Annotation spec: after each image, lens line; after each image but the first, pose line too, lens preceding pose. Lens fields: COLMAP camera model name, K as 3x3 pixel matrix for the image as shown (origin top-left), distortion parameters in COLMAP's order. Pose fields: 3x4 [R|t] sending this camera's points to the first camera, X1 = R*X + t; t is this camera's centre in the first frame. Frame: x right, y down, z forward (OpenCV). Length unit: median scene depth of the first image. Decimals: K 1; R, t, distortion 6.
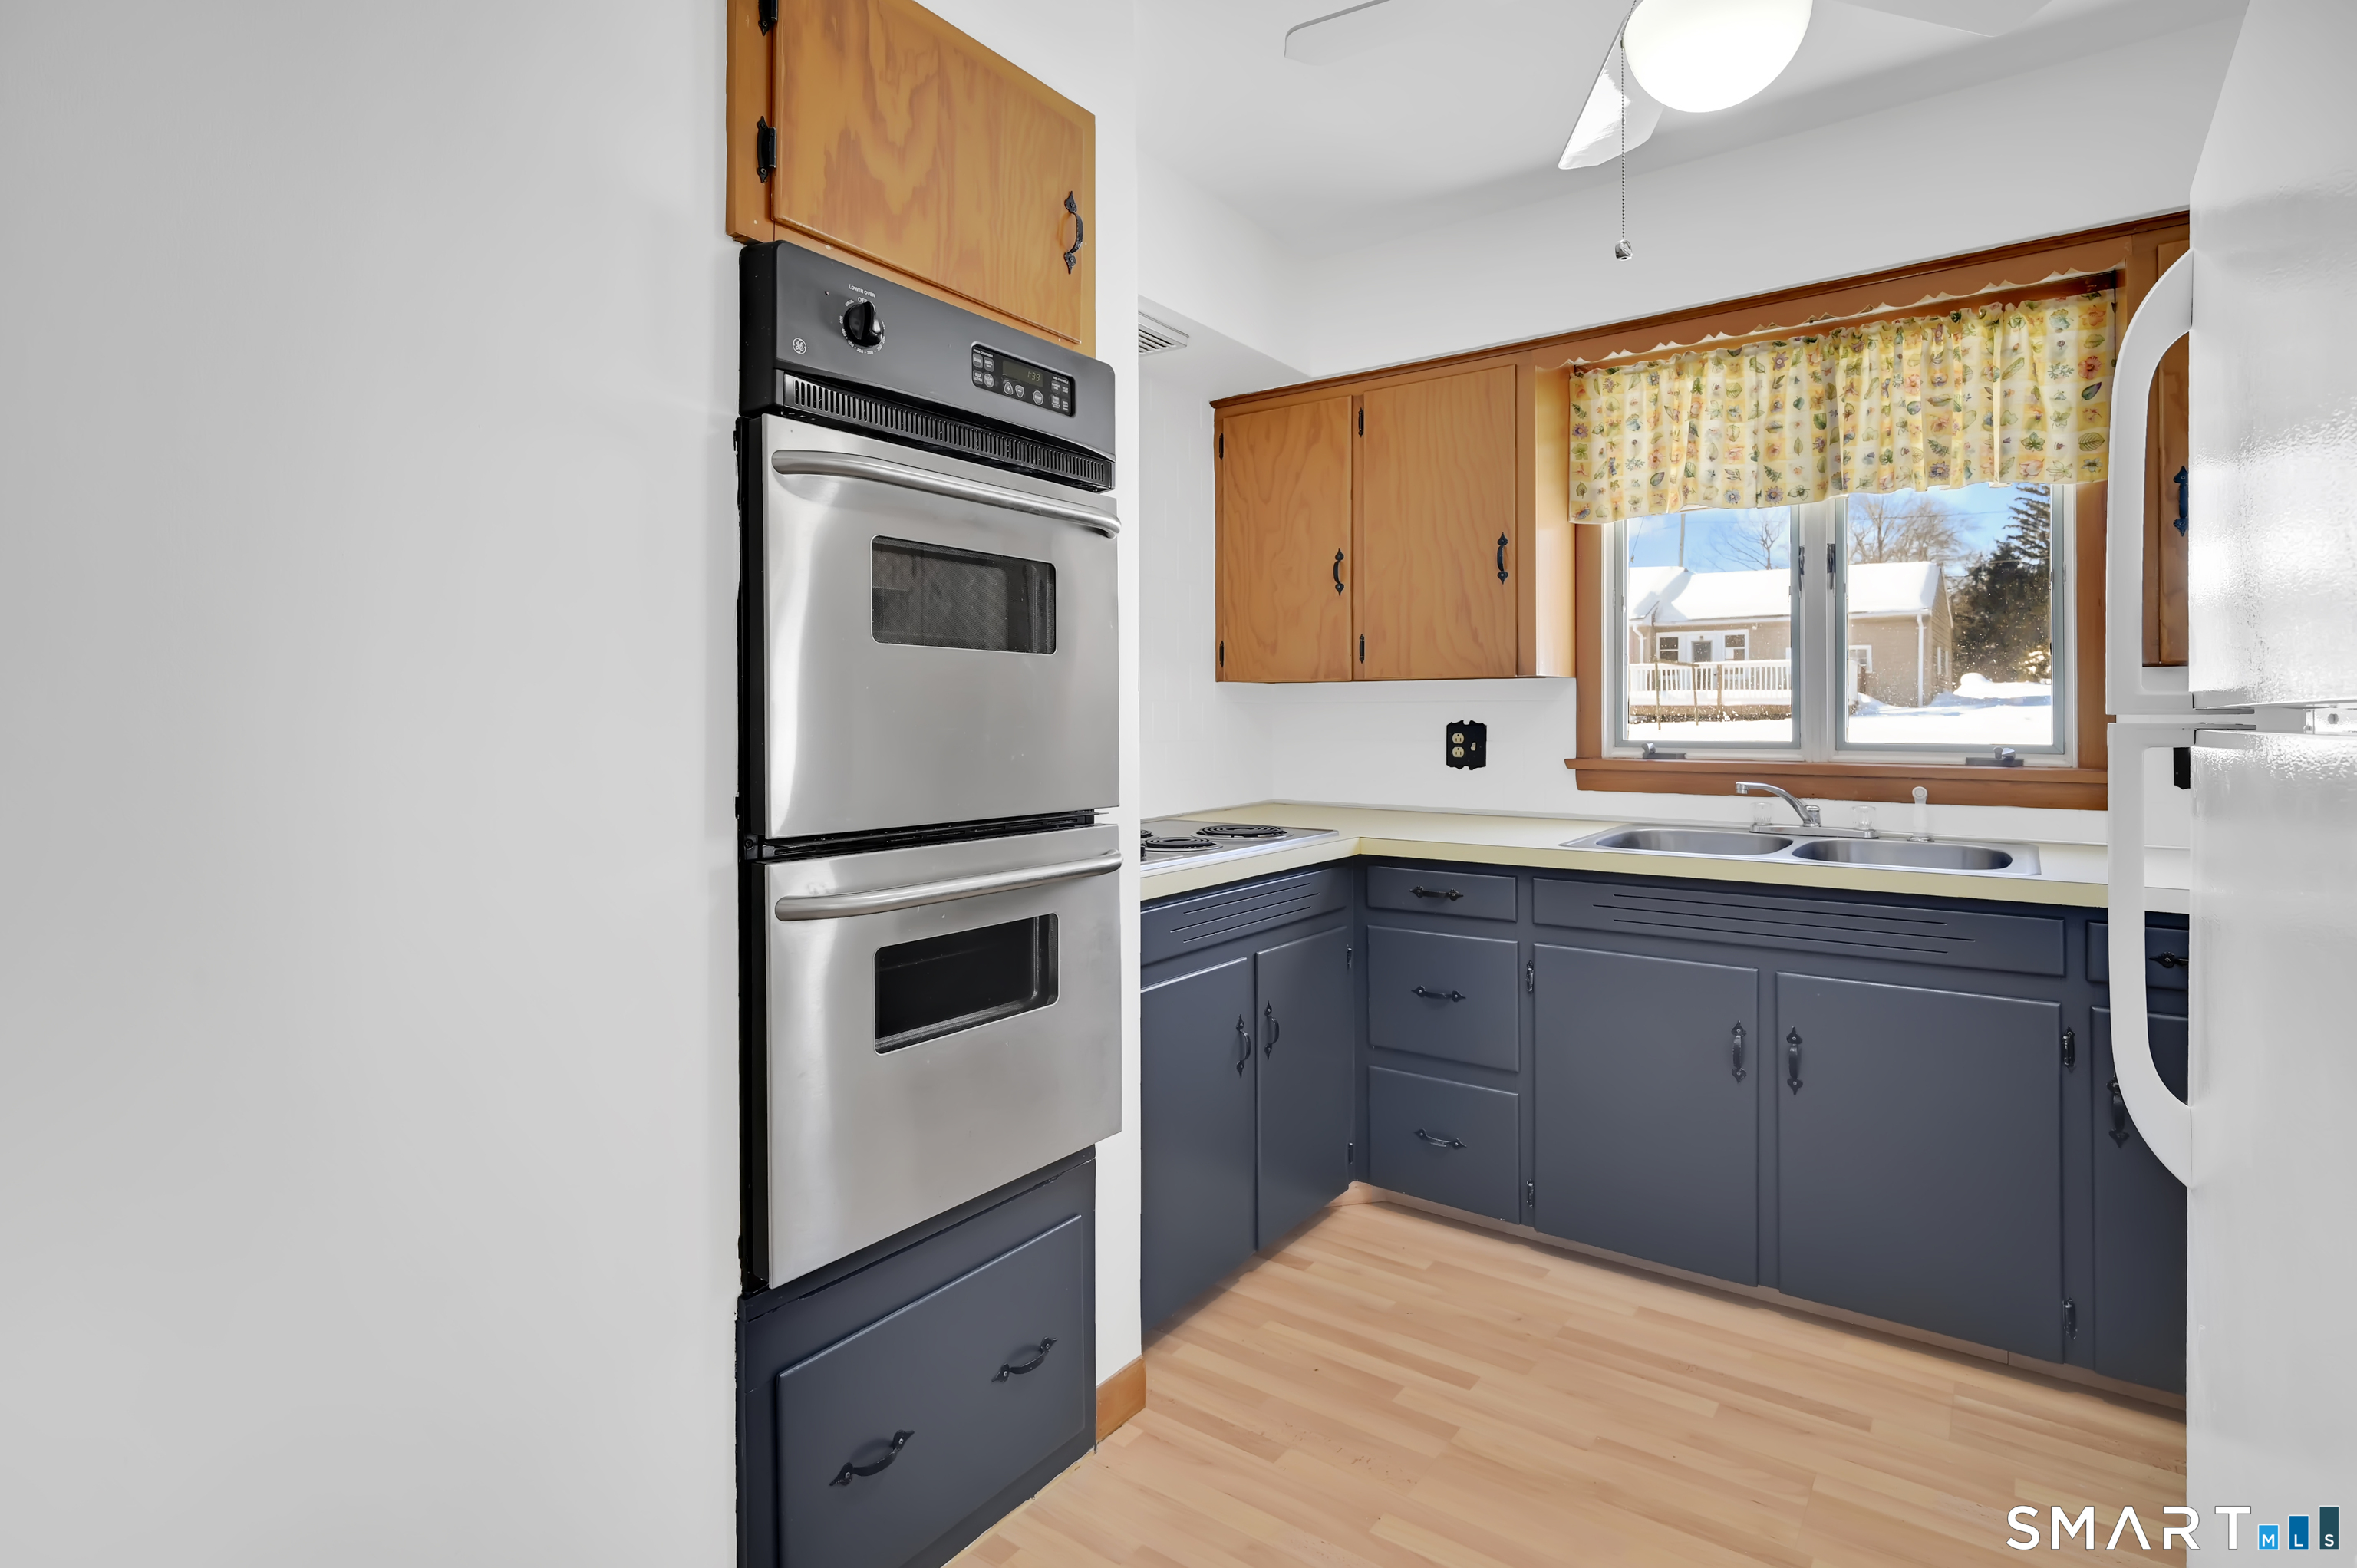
lens RADIAL K [[1127.7, 0, 1219.7], [0, 1127.7, 709.5], [0, 0, 1]] dist [-0.008699, -0.001644]
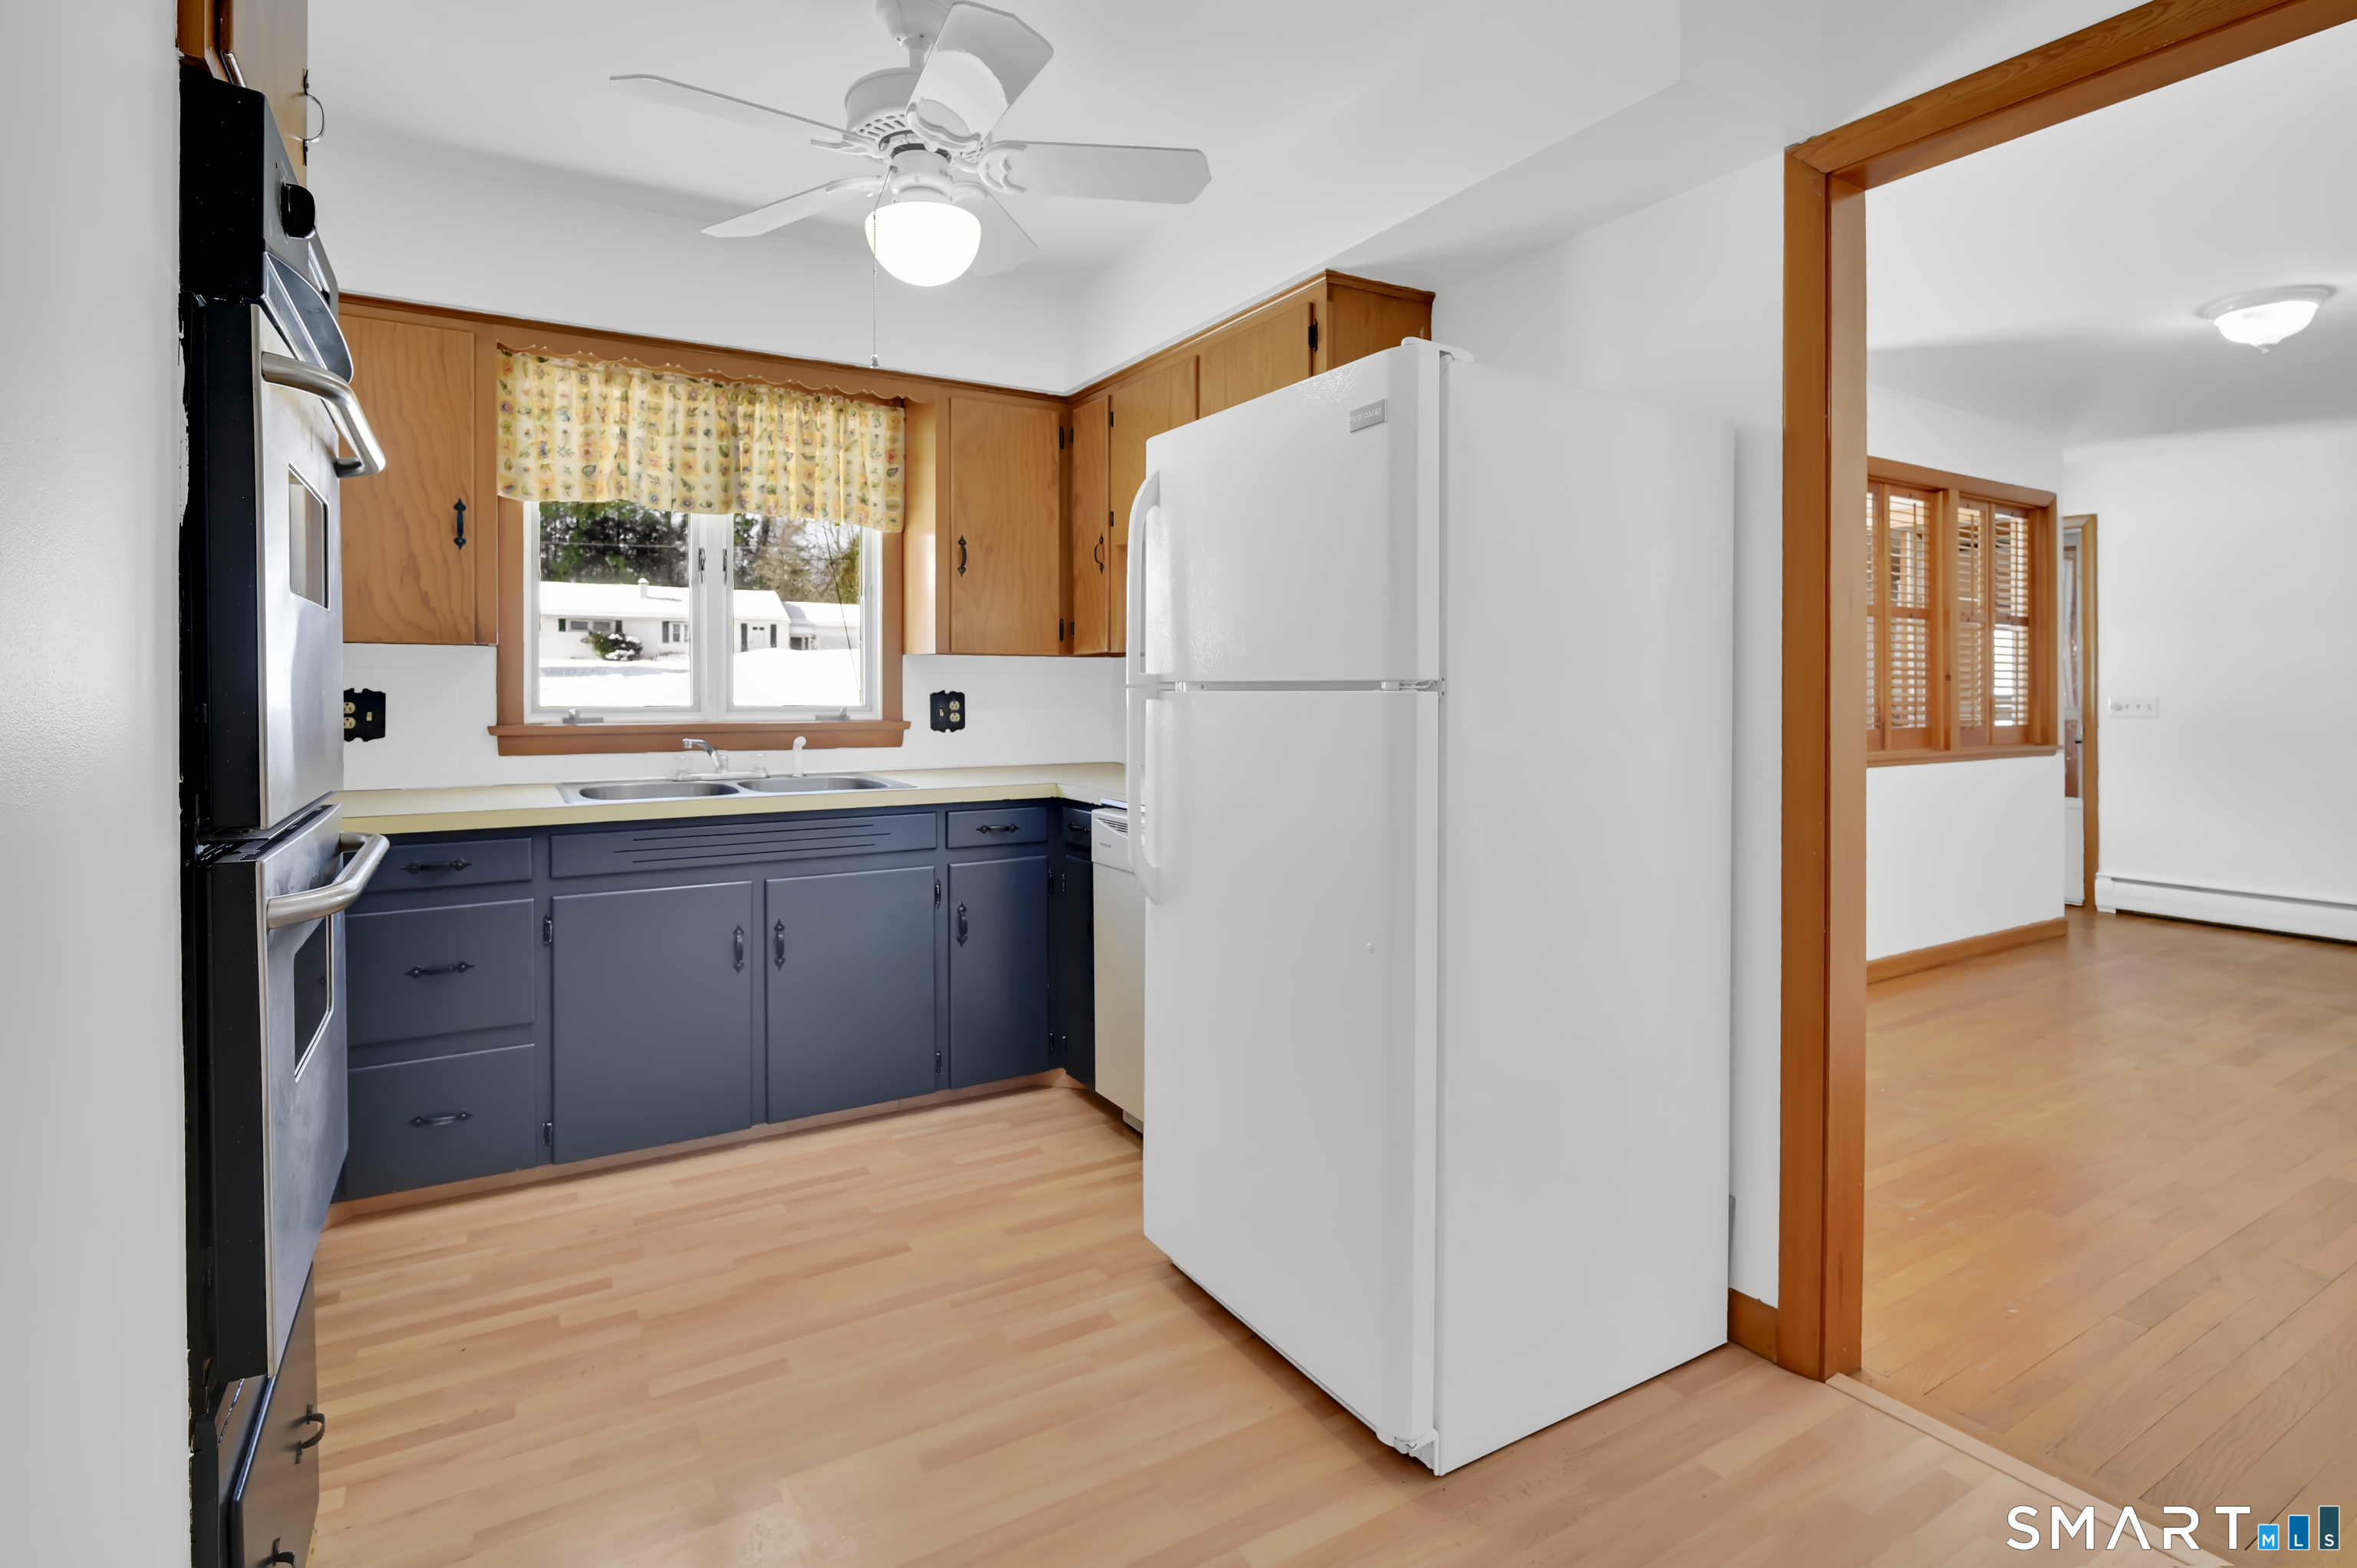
lens RADIAL K [[1127.7, 0, 1149.9], [0, 1127.7, 677.3], [0, 0, 1]] dist [-0.008699, -0.001644]
pose [[0.417117, 0.010766, 0.908789, -0.435968], [-0.008486, 0.999932, -0.007950, 0.003219], [-0.908813, -0.004396, 0.417180, 0.040734]]
